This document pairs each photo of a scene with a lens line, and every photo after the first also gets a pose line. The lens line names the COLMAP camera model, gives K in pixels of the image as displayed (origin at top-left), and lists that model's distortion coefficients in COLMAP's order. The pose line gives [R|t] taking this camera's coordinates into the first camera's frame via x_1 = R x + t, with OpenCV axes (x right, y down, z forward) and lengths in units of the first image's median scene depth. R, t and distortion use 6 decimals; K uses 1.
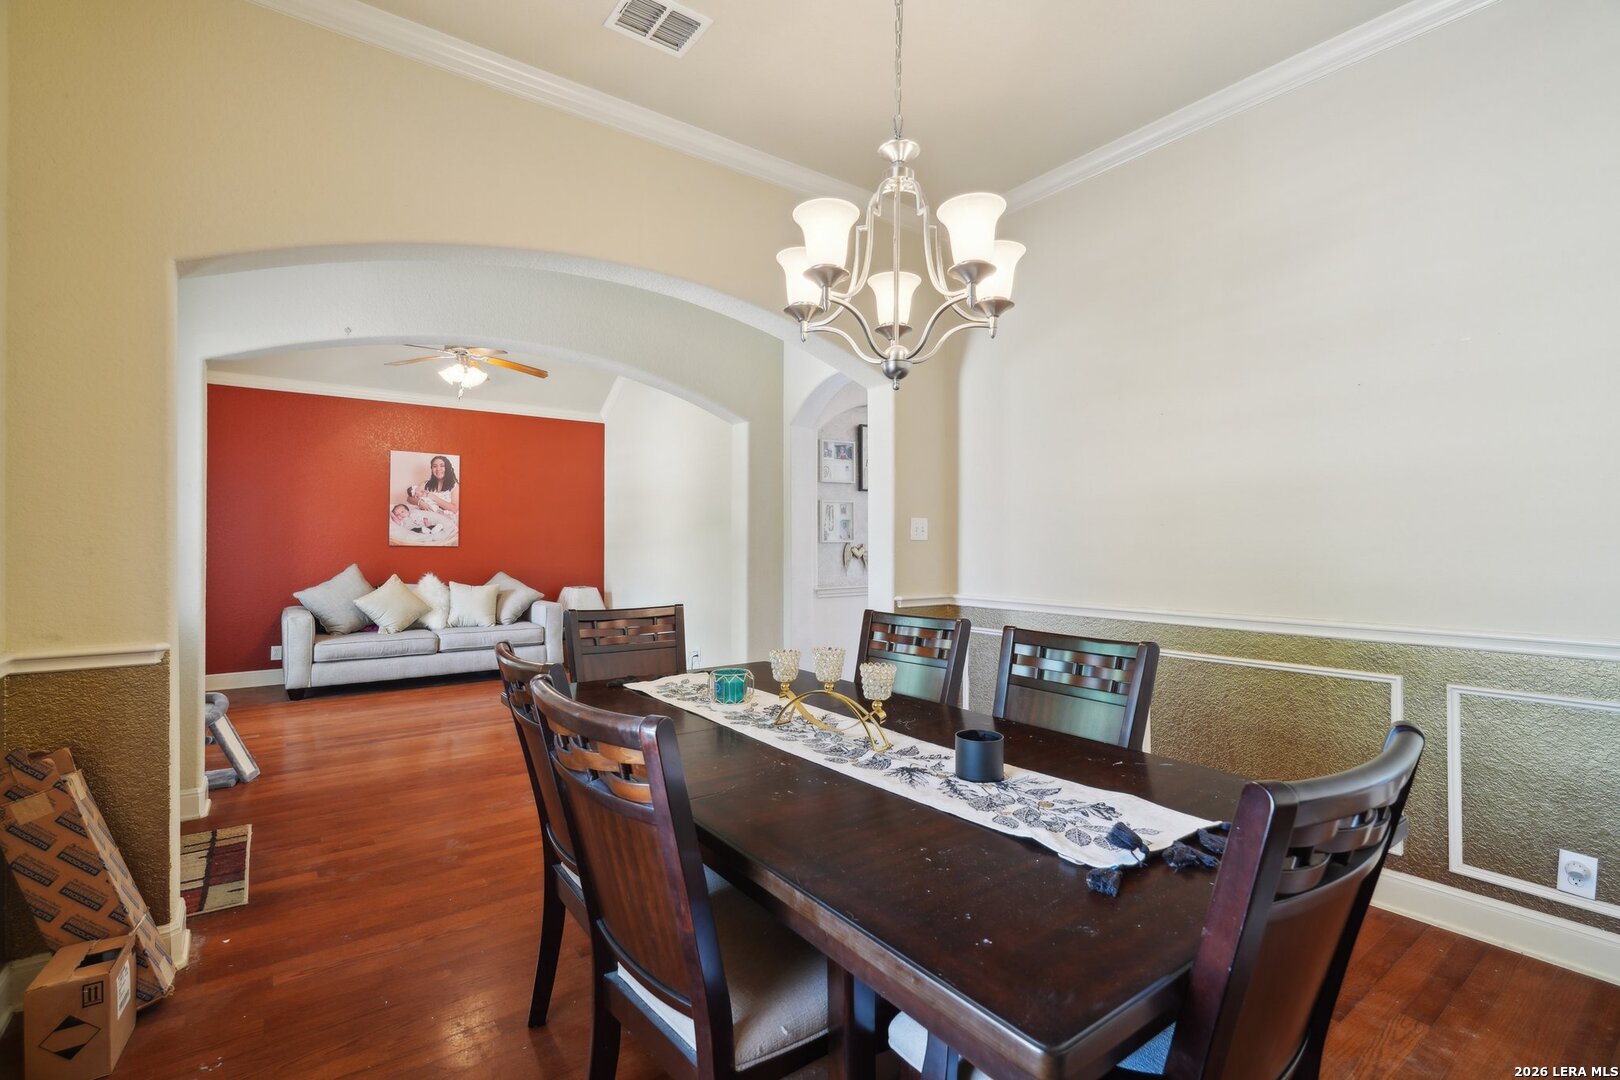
lens RADIAL K [[754.7, 0, 794.8], [0, 754.7, 544.5], [0, 0, 1]] dist [-0.013867, 0.006587]
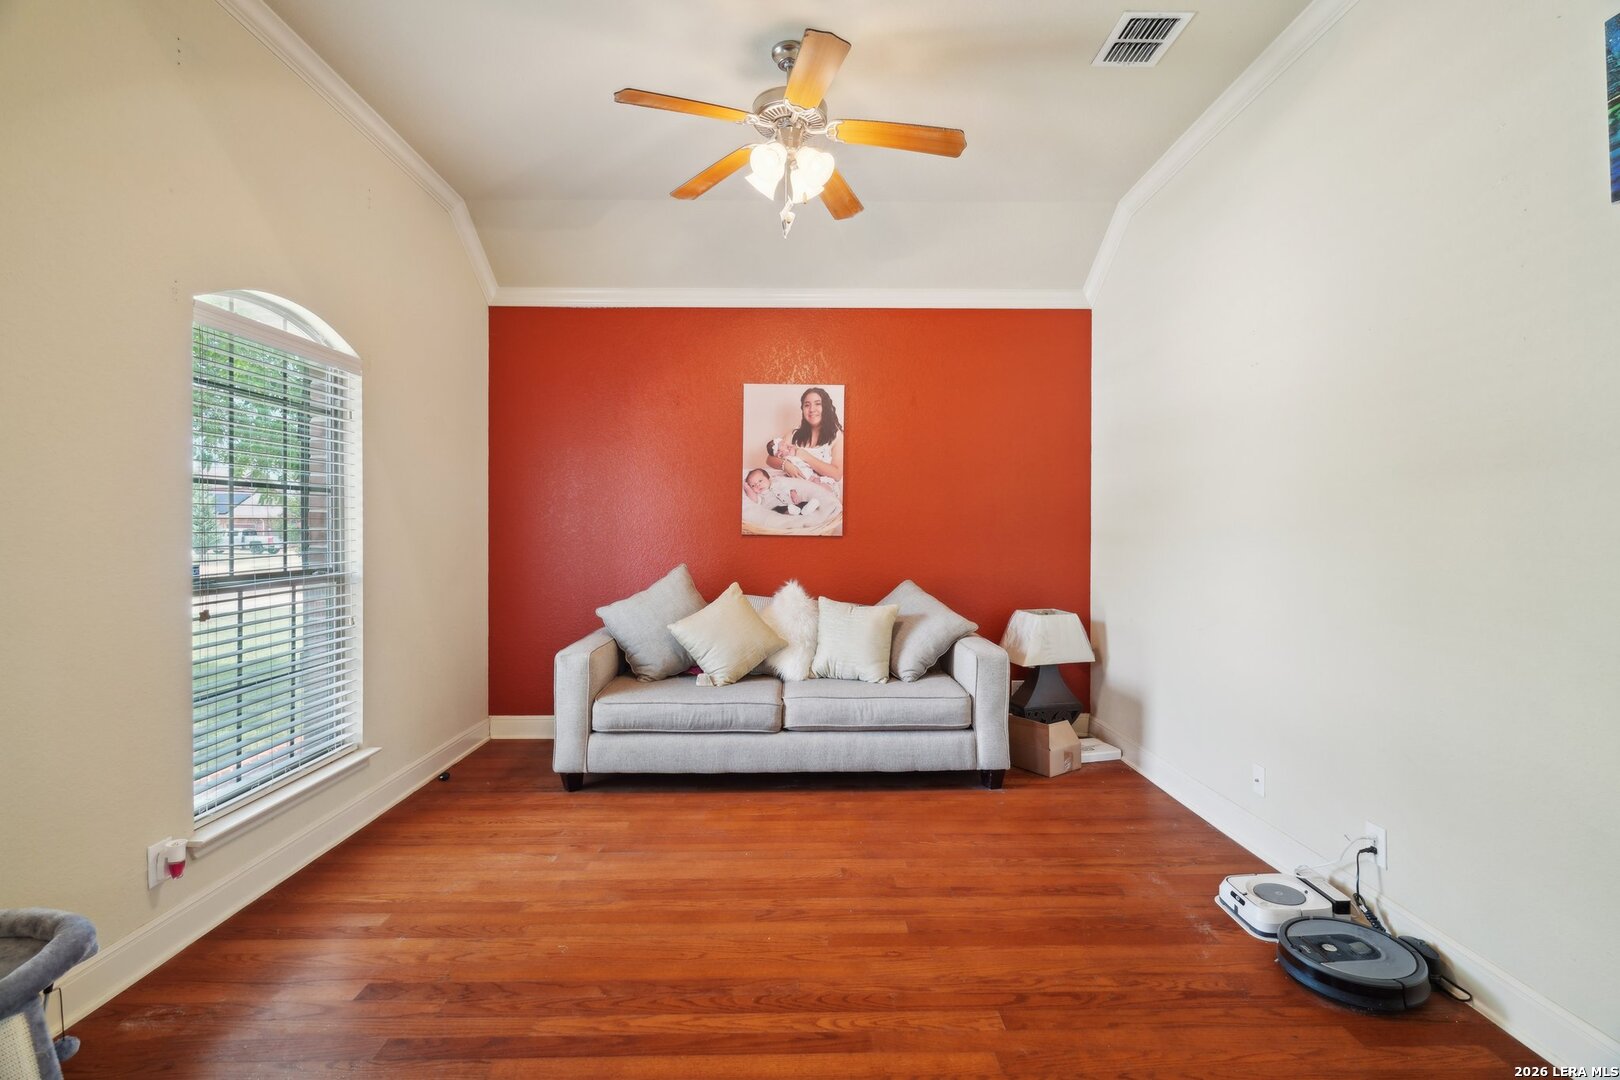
lens RADIAL K [[754.7, 0, 817.3], [0, 754.7, 539.3], [0, 0, 1]] dist [-0.013867, 0.006587]
pose [[0.829645, 0.001860, -0.558289, -0.133376], [0.004323, 0.999943, 0.009755, -0.000744], [0.558275, -0.010506, 0.829589, 0.511423]]
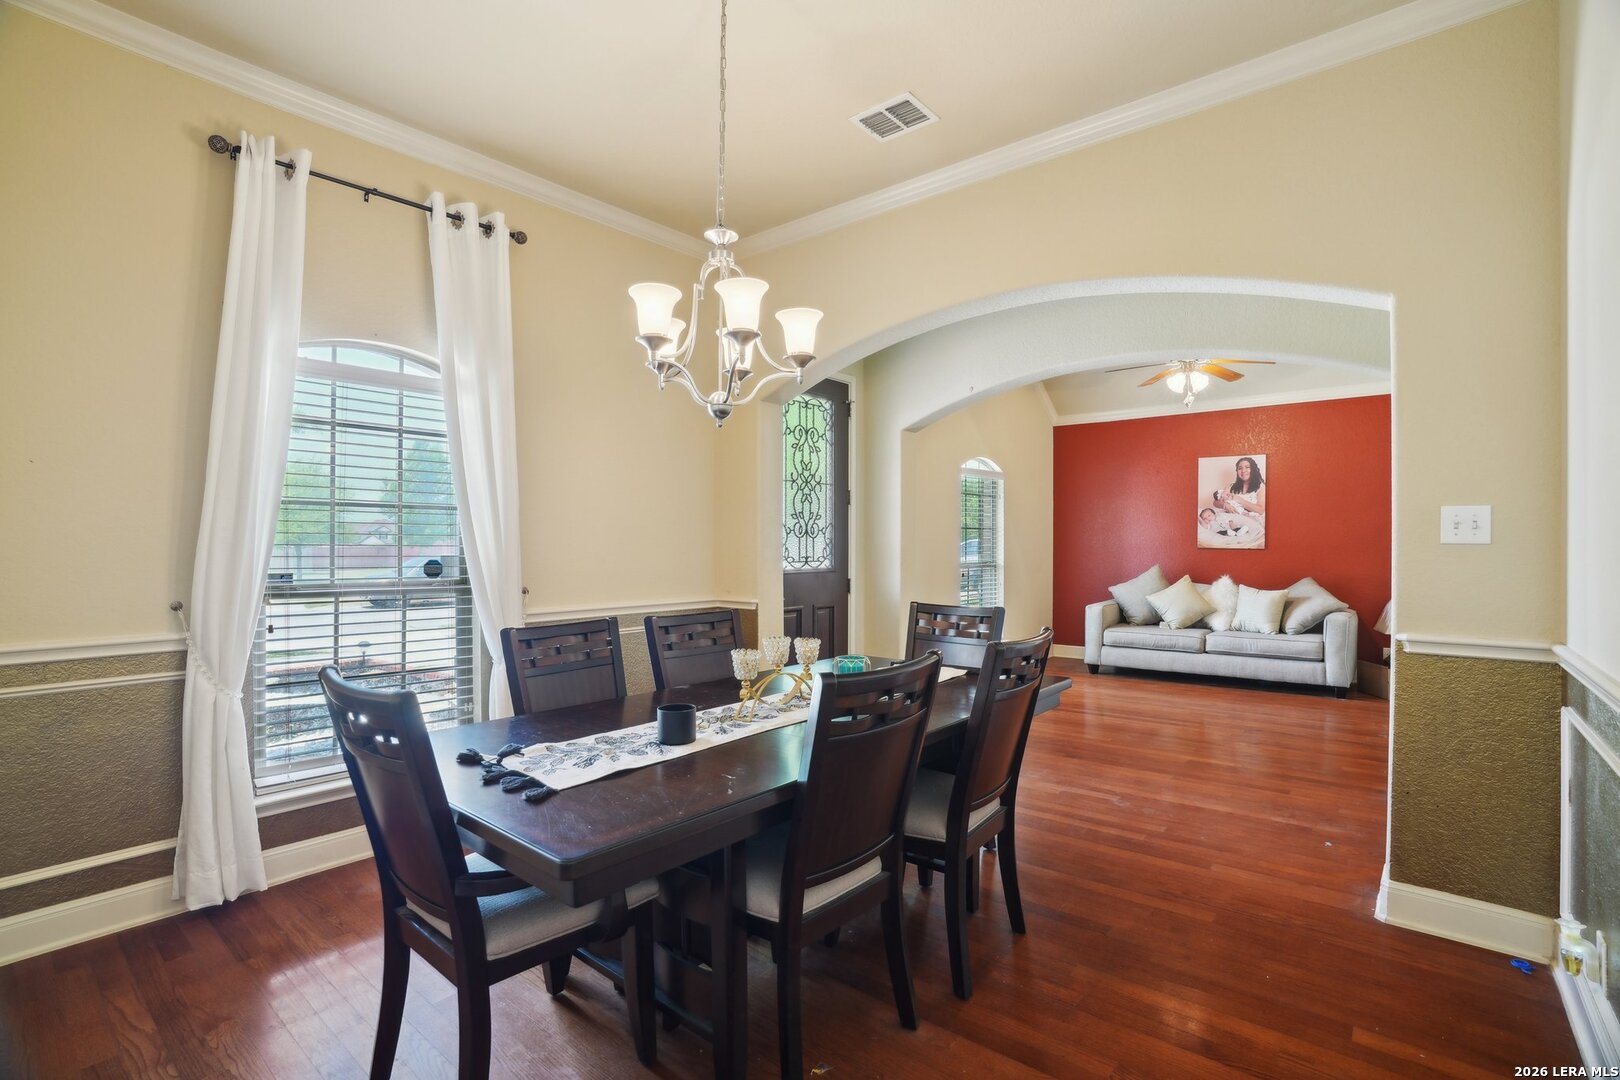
lens RADIAL K [[754.7, 0, 824.0], [0, 754.7, 548.5], [0, 0, 1]] dist [-0.013867, 0.006587]
pose [[0.292299, 0.003365, -0.956321, 0.324292], [0.001782, 0.999990, 0.004063, -0.002990], [0.956325, -0.002892, 0.292291, 0.185991]]
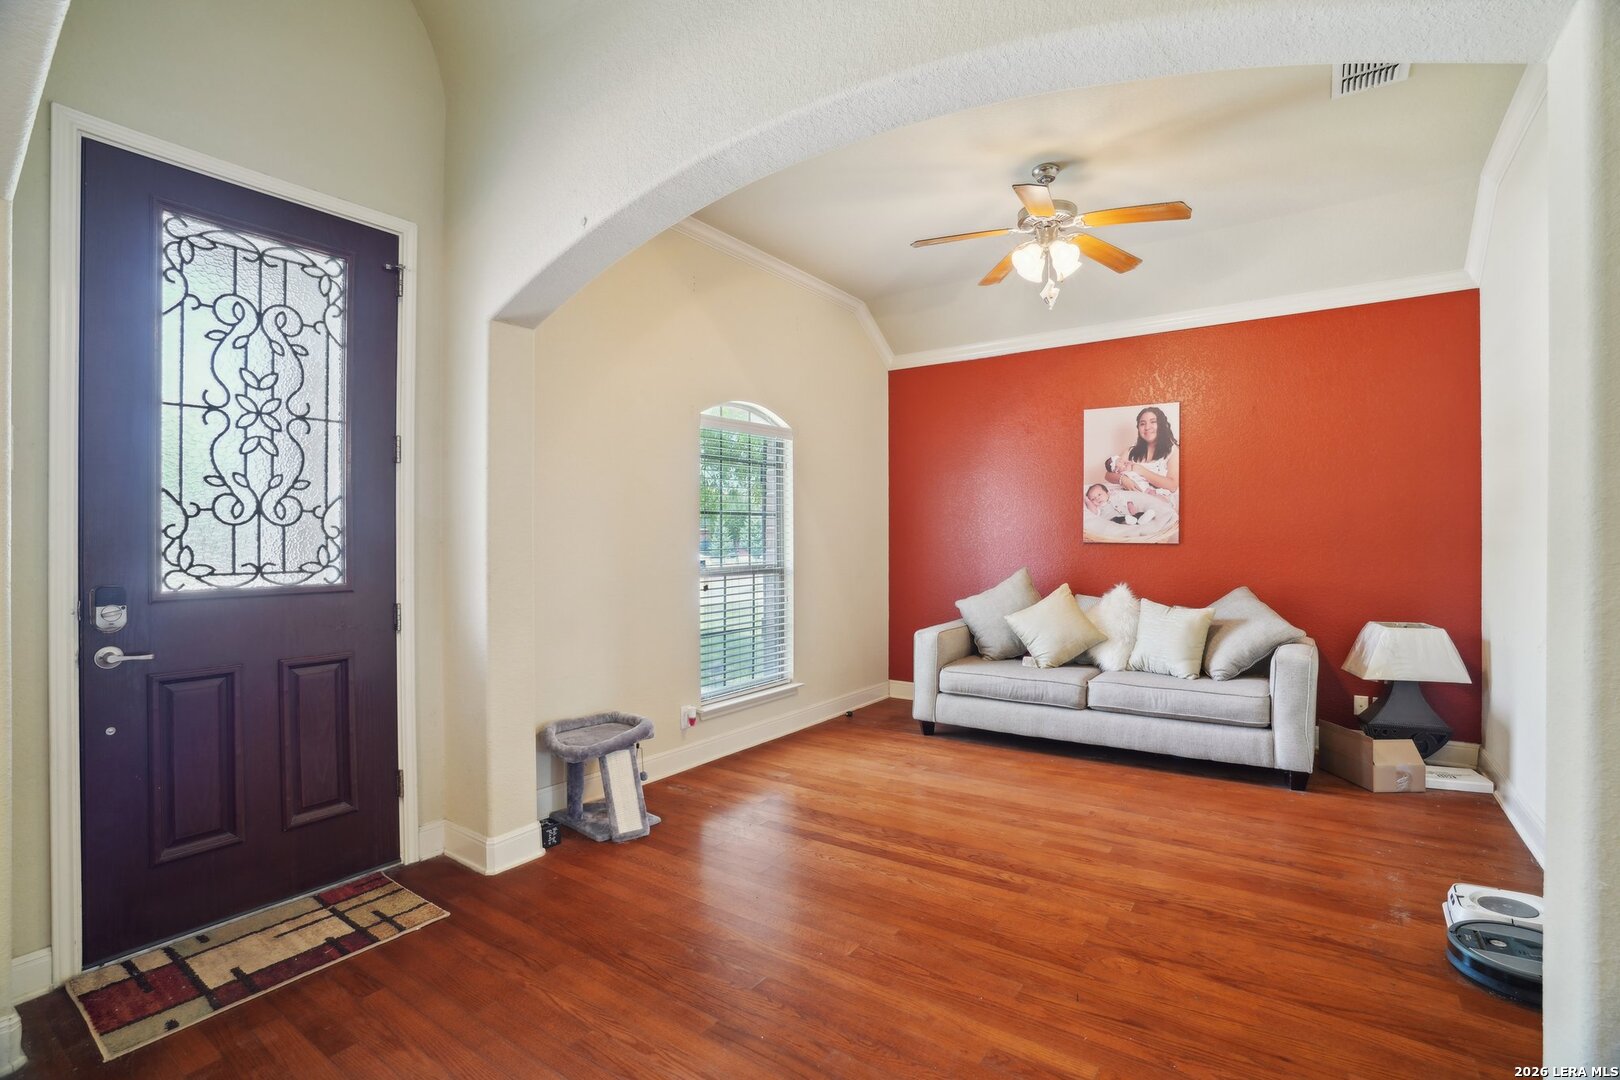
lens RADIAL K [[754.7, 0, 796.7], [0, 754.7, 546.7], [0, 0, 1]] dist [-0.013867, 0.006587]
pose [[0.336346, 0.001118, -0.941738, 0.049013], [0.007426, 0.999965, 0.003839, 0.000381], [0.941709, -0.008285, 0.336326, 0.500522]]
